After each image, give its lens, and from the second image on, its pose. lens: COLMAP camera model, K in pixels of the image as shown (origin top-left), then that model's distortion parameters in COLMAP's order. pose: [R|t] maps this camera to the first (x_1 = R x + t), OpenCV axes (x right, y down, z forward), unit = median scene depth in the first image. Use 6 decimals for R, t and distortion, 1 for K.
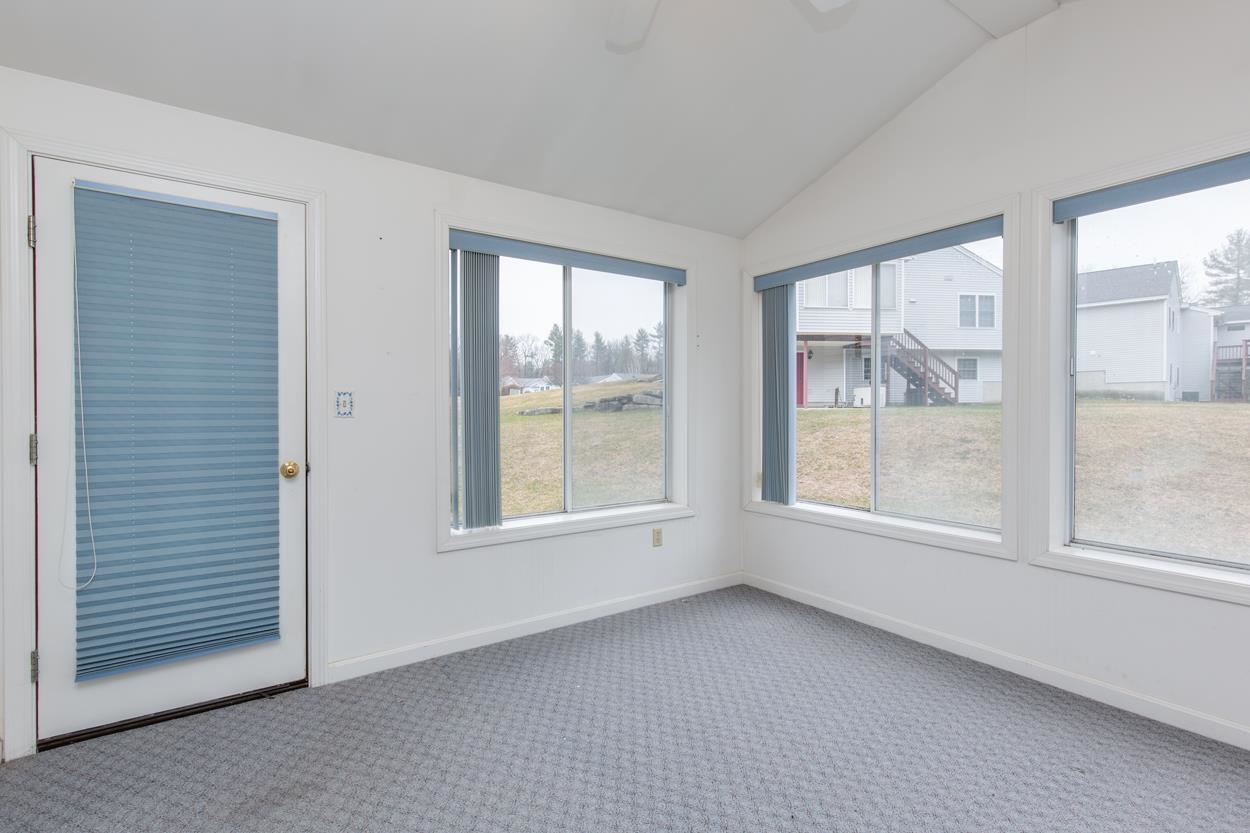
lens RADIAL K [[577.7, 0, 624.1], [0, 577.7, 405.1], [0, 0, 1]] dist [0.005322, 0.000163]
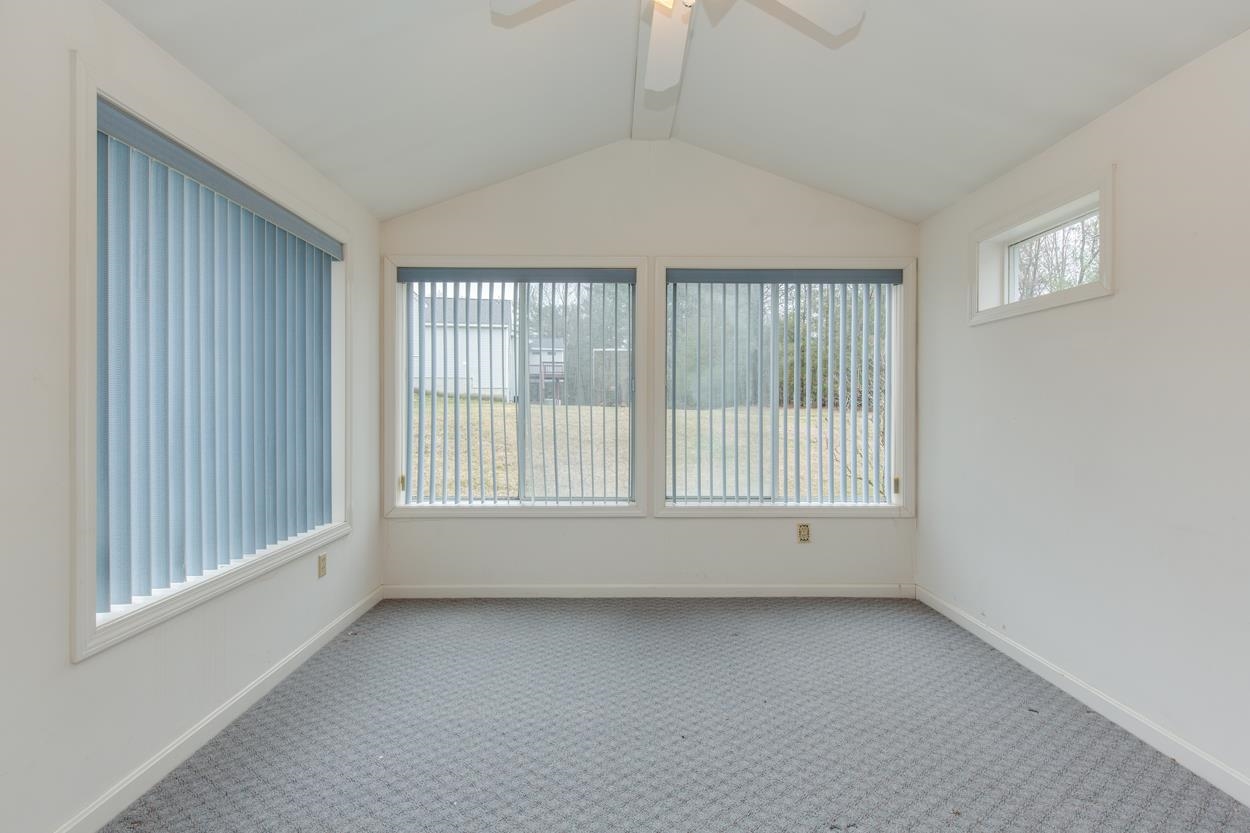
lens RADIAL K [[577.7, 0, 624.1], [0, 577.7, 405.1], [0, 0, 1]] dist [0.005322, 0.000163]
pose [[0.559195, 0.008848, 0.828989, -0.538927], [-0.011952, 0.999925, -0.002610, -0.000615], [-0.828950, -0.008449, 0.559259, 0.269996]]
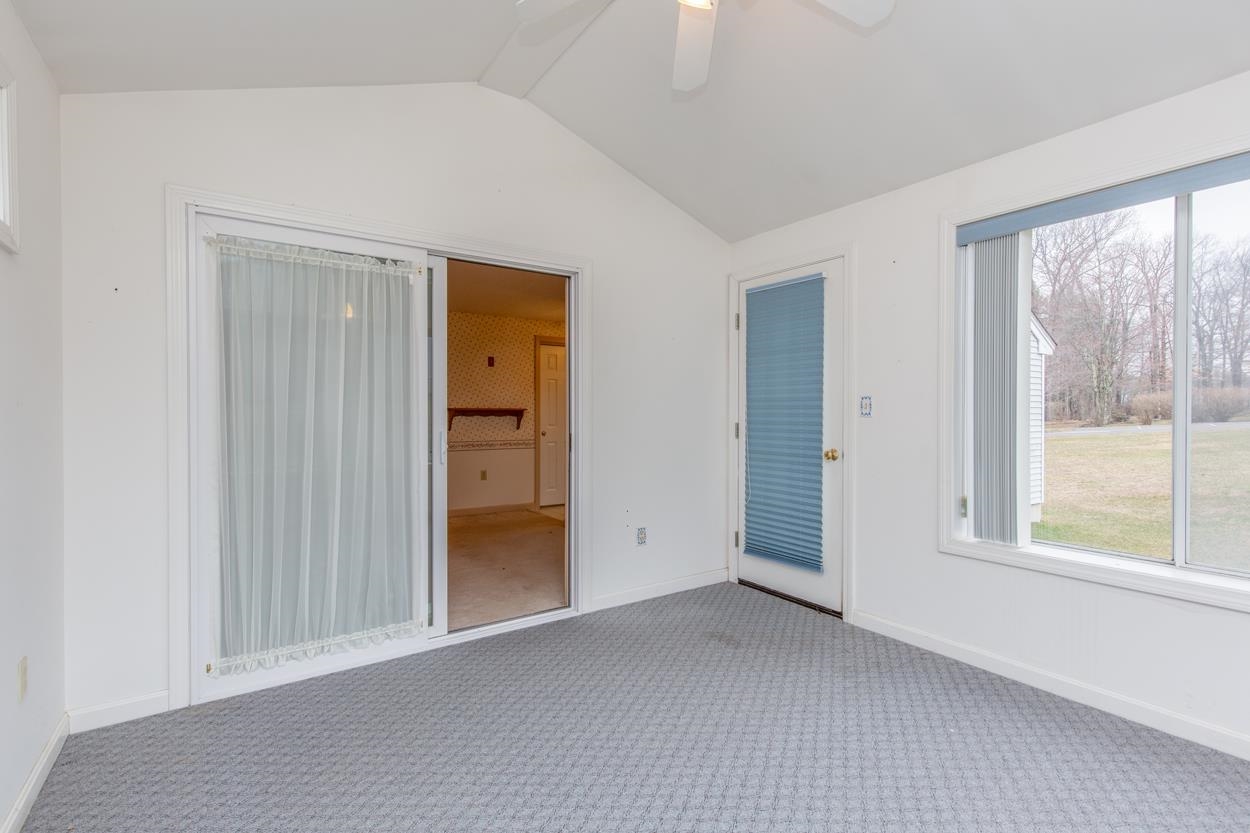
lens RADIAL K [[577.7, 0, 624.1], [0, 577.7, 405.1], [0, 0, 1]] dist [0.005322, 0.000163]
pose [[-0.006368, -0.006667, -0.999958, 0.770488], [0.010094, 0.999926, -0.006731, -0.001730], [0.999929, -0.010137, -0.006300, 0.499356]]
